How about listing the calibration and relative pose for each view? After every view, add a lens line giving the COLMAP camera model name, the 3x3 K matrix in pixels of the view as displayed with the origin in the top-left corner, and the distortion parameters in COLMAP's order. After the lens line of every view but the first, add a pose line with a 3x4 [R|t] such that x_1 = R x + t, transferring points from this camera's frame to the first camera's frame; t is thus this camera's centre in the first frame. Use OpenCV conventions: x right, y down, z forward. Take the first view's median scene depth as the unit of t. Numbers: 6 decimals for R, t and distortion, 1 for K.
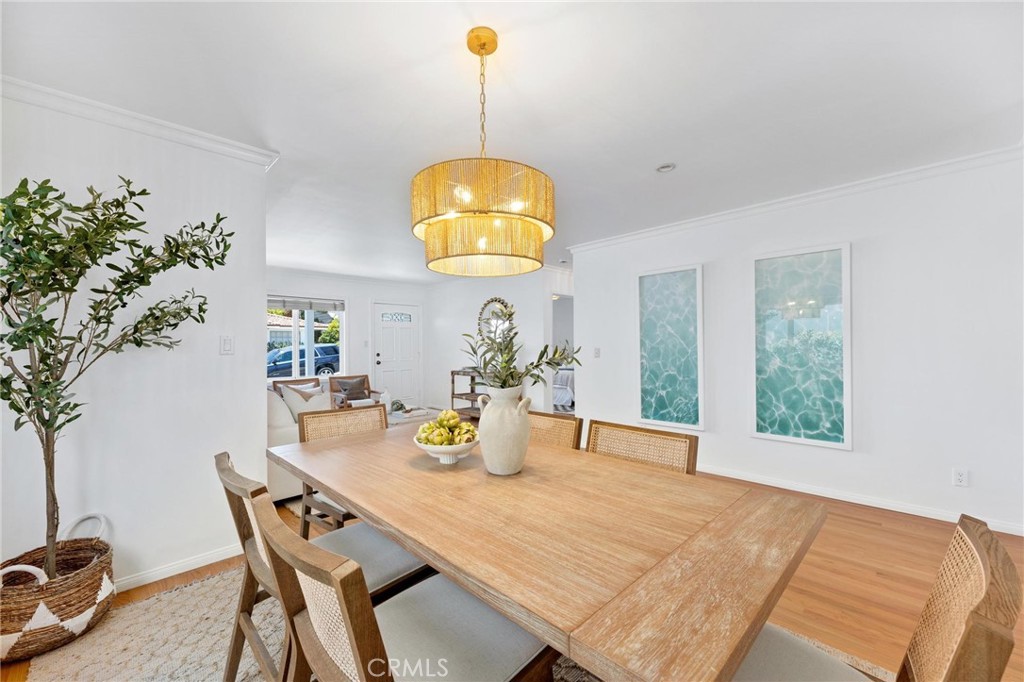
lens RADIAL K [[406.9, 0, 513.3], [0, 406.9, 344.3], [0, 0, 1]] dist [0.002590, -0.000124]
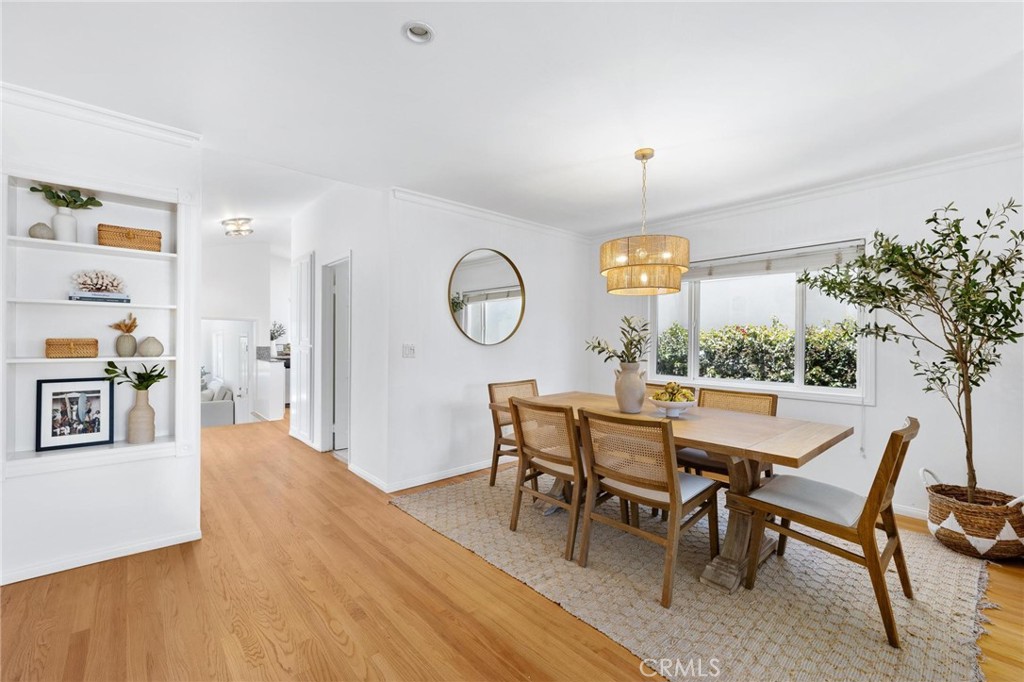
lens RADIAL K [[431.7, 0, 511.4], [0, 431.7, 343.5], [0, 0, 1]] dist [0.000131, -0.000117]
pose [[-0.998704, 0.002449, 0.050831, 0.087157], [0.002810, 0.999971, 0.007030, 0.004212], [-0.050813, 0.007164, -0.998683, 0.667220]]
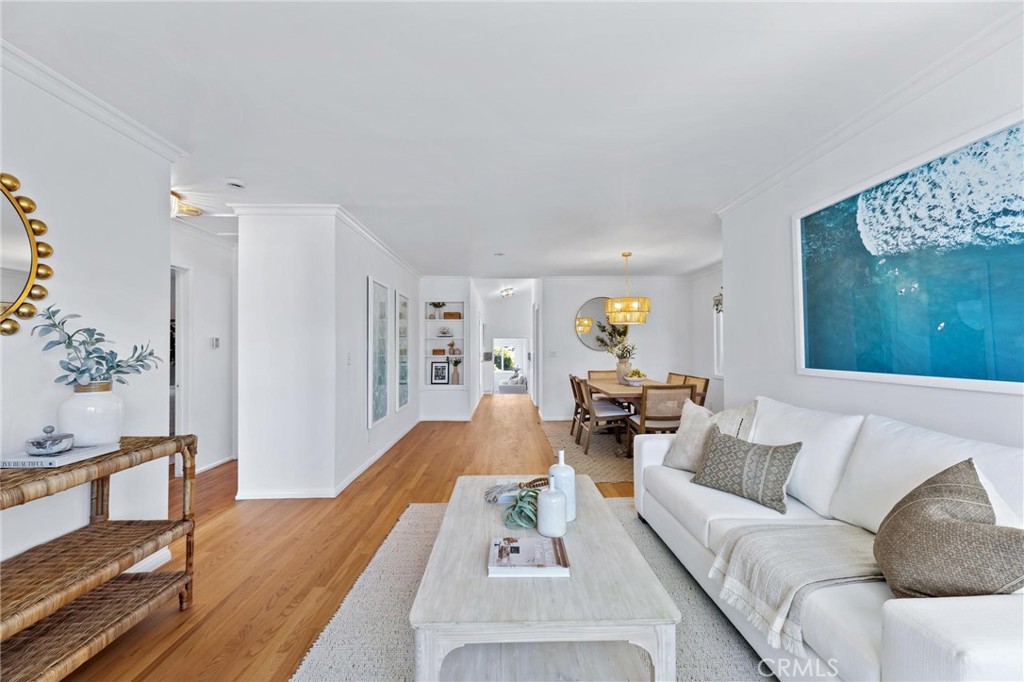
lens RADIAL K [[406.9, 0, 513.3], [0, 406.9, 344.3], [0, 0, 1]] dist [0.002590, -0.000124]
pose [[-0.724150, 0.018732, 0.689388, -0.406899], [0.011491, 0.999820, -0.015097, 0.007313], [-0.689546, -0.003011, -0.724235, 0.965668]]
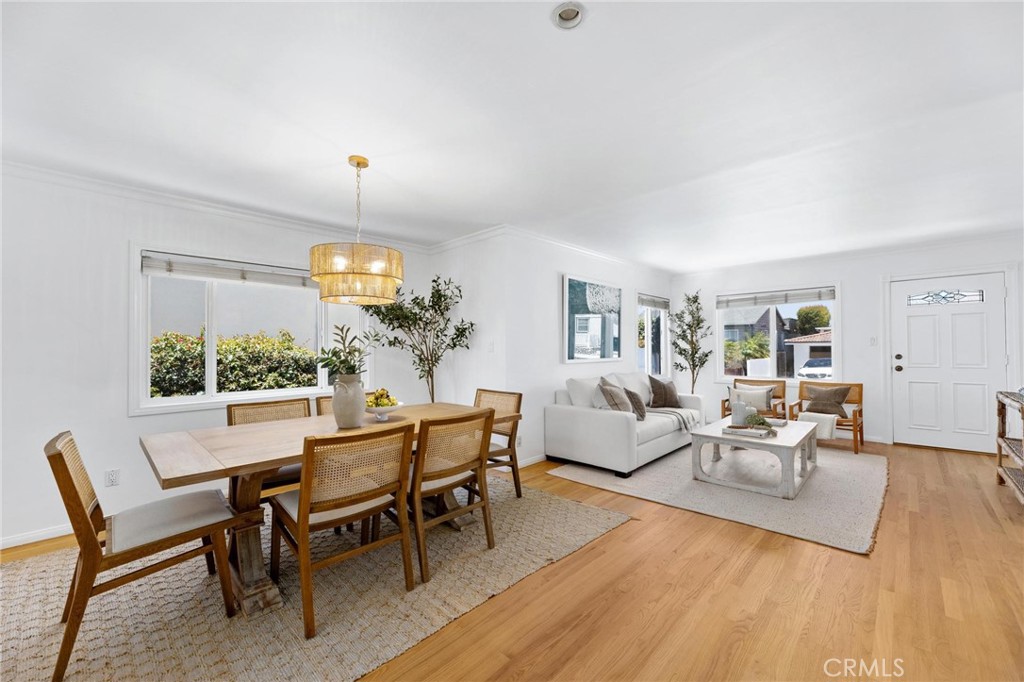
lens RADIAL K [[406.9, 0, 513.3], [0, 406.9, 344.3], [0, 0, 1]] dist [0.002590, -0.000124]
pose [[0.028632, -0.001375, -0.999589, 0.375522], [0.007844, 0.999969, -0.001151, 0.000362], [0.999559, -0.007807, 0.028641, 0.374542]]
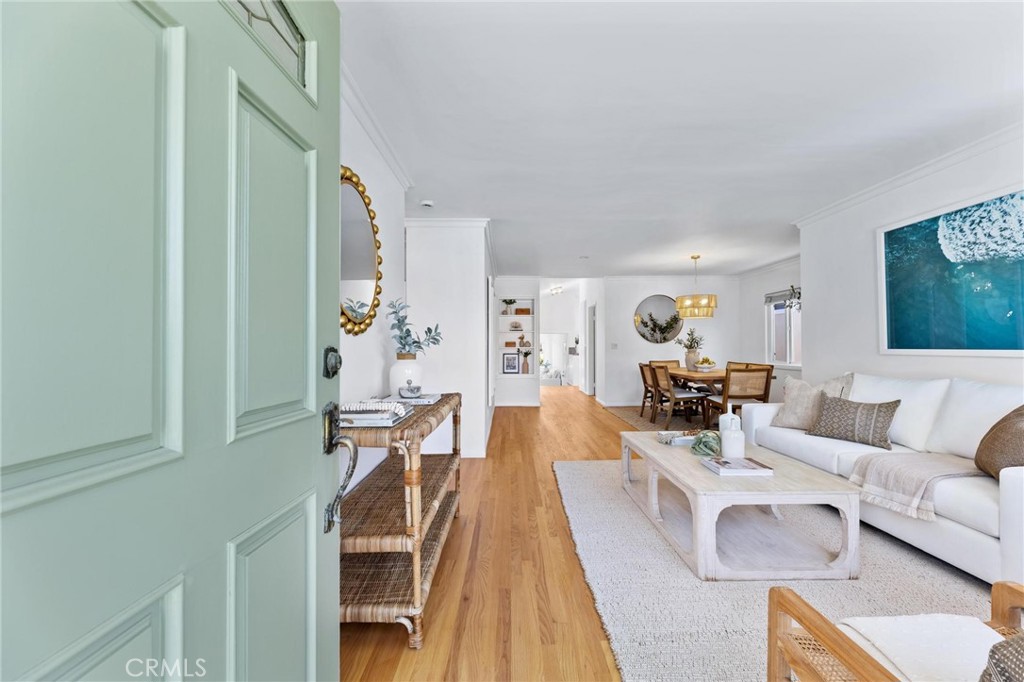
lens RADIAL K [[406.9, 0, 513.3], [0, 406.9, 344.3], [0, 0, 1]] dist [0.002590, -0.000124]
pose [[-0.718629, 0.015499, 0.695221, -0.357548], [0.010465, 0.999879, -0.011473, 0.022603], [-0.695315, -0.000969, -0.718704, 1.170650]]
